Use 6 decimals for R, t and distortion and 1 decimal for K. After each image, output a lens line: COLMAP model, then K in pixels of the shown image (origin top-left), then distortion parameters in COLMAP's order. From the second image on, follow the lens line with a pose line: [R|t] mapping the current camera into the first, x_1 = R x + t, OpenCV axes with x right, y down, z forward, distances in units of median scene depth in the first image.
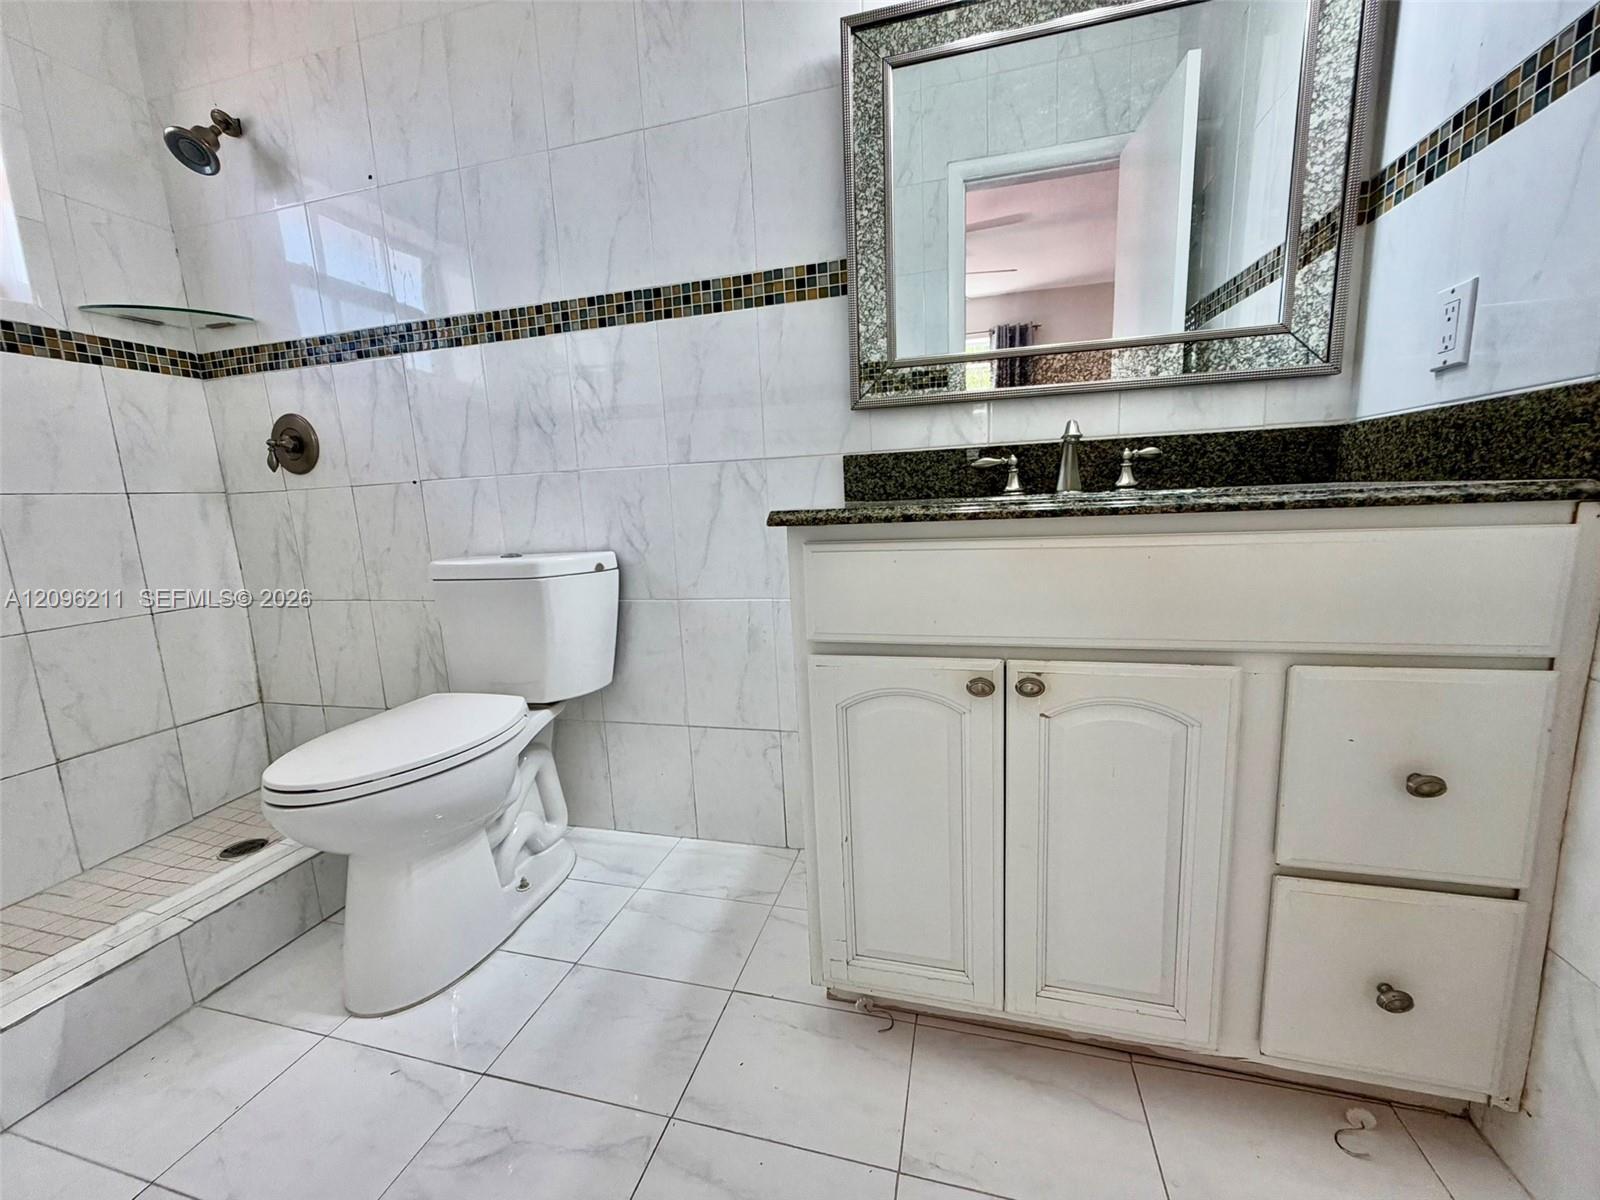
lens RADIAL K [[639.4, 0, 799.7], [0, 639.4, 600.4], [0, 0, 1]] dist [-0.000898, 0.000737]
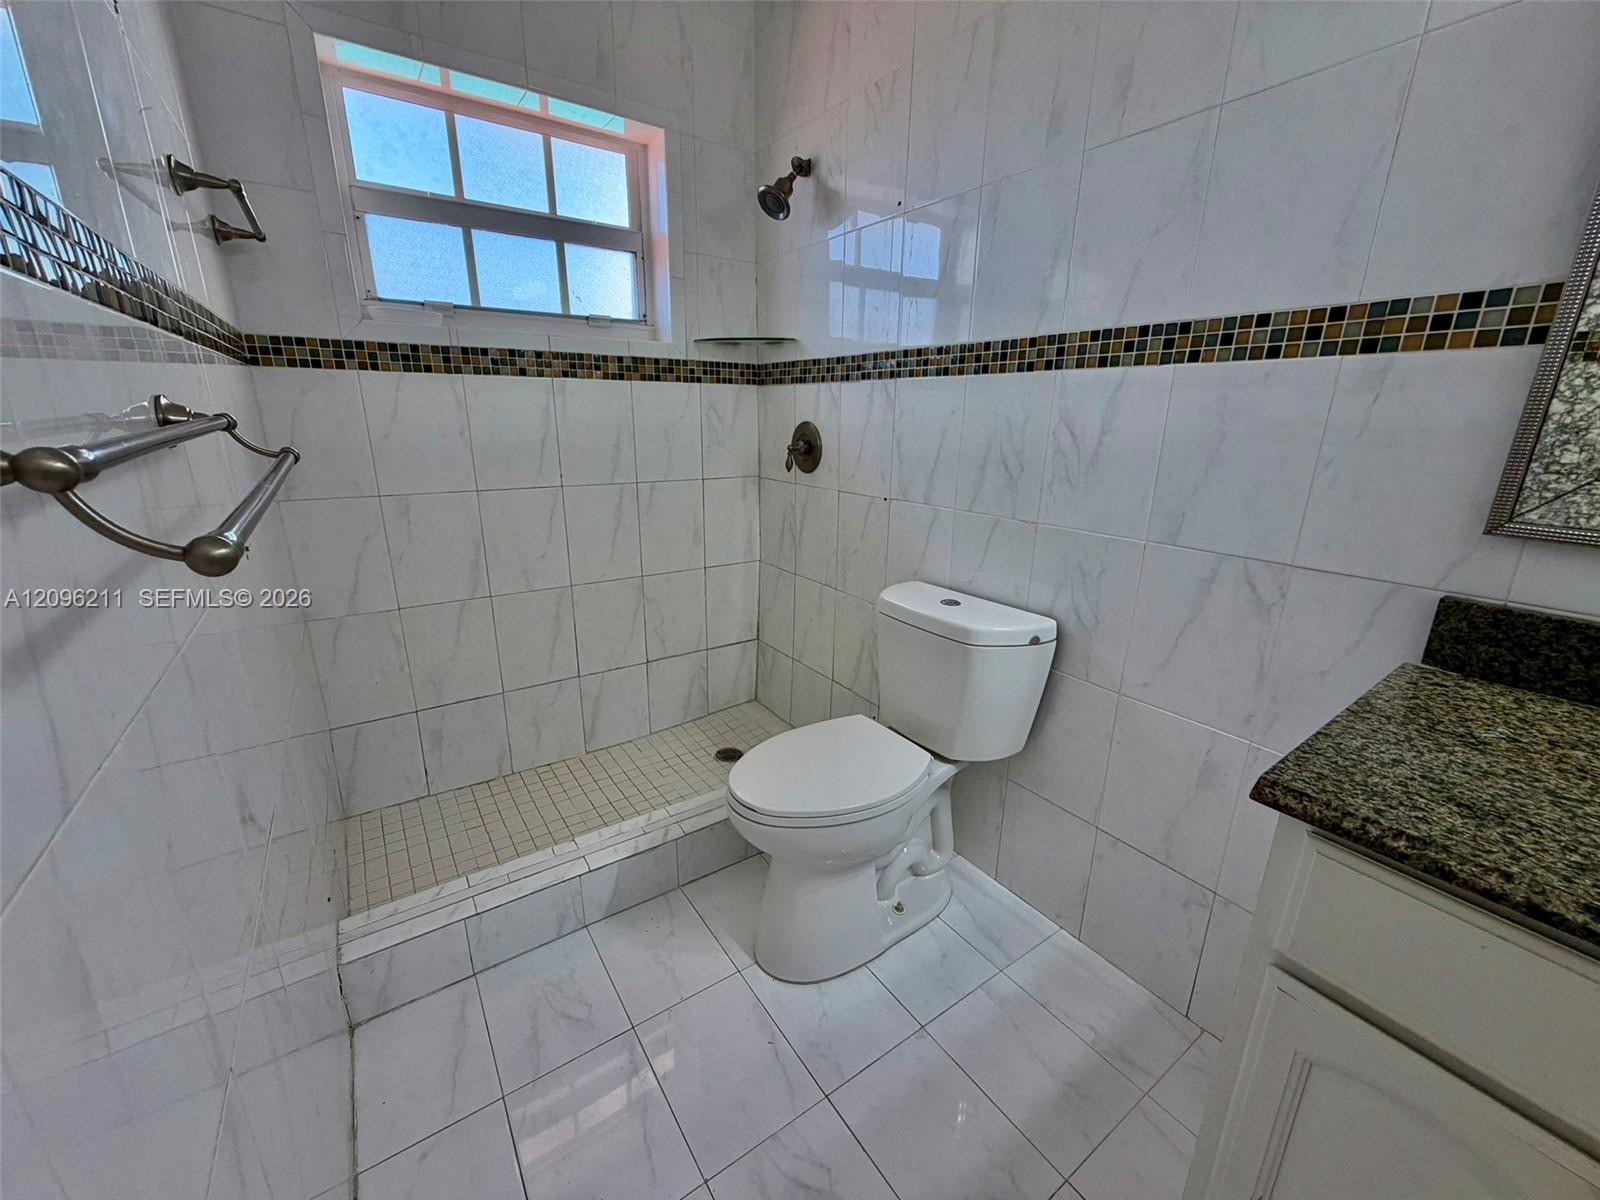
lens RADIAL K [[639.4, 0, 797.3], [0, 639.4, 597.8], [0, 0, 1]] dist [-0.000898, 0.000737]
pose [[0.759886, 0.236425, -0.605539, -0.031201], [-0.151921, 0.970309, 0.188201, -0.221259], [0.632055, -0.051017, 0.773242, 0.078731]]
